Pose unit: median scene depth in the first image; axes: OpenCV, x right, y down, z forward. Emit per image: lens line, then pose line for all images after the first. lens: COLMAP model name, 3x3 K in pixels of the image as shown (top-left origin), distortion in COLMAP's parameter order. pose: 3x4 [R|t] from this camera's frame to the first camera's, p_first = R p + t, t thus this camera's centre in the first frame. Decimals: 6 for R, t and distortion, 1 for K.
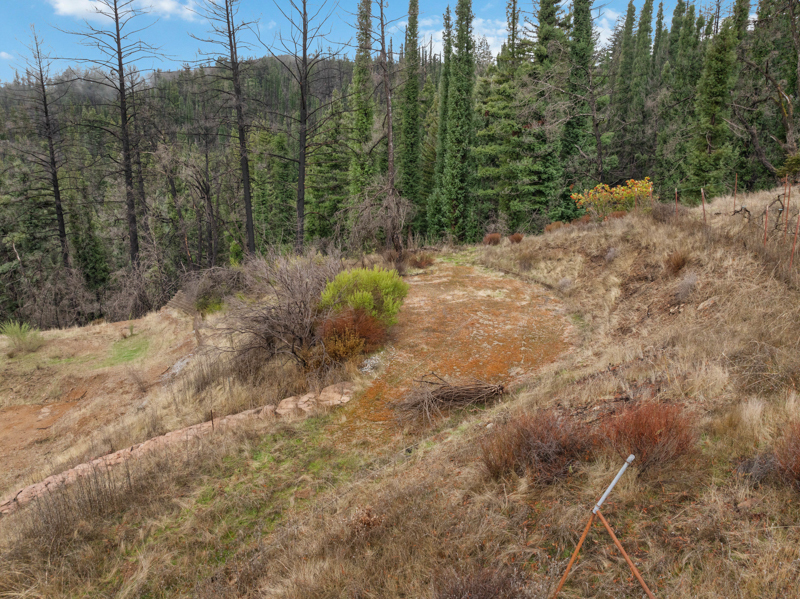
lens RADIAL K [[563.8, 0, 400.0], [0, 563.8, 299.5], [0, 0, 1]] dist [-0.045978, 0.009692]
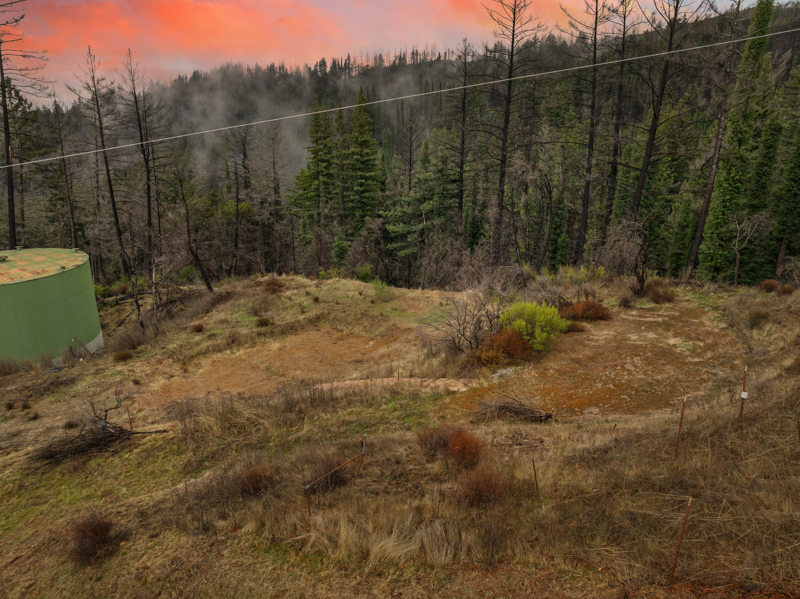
lens RADIAL K [[563.8, 0, 400.0], [0, 563.8, 299.5], [0, 0, 1]] dist [-0.045978, 0.009692]
pose [[0.742950, 0.206324, -0.636754, 0.424076], [-0.164018, 0.978421, 0.125660, -0.138275], [0.648941, 0.011080, 0.760758, -0.173285]]
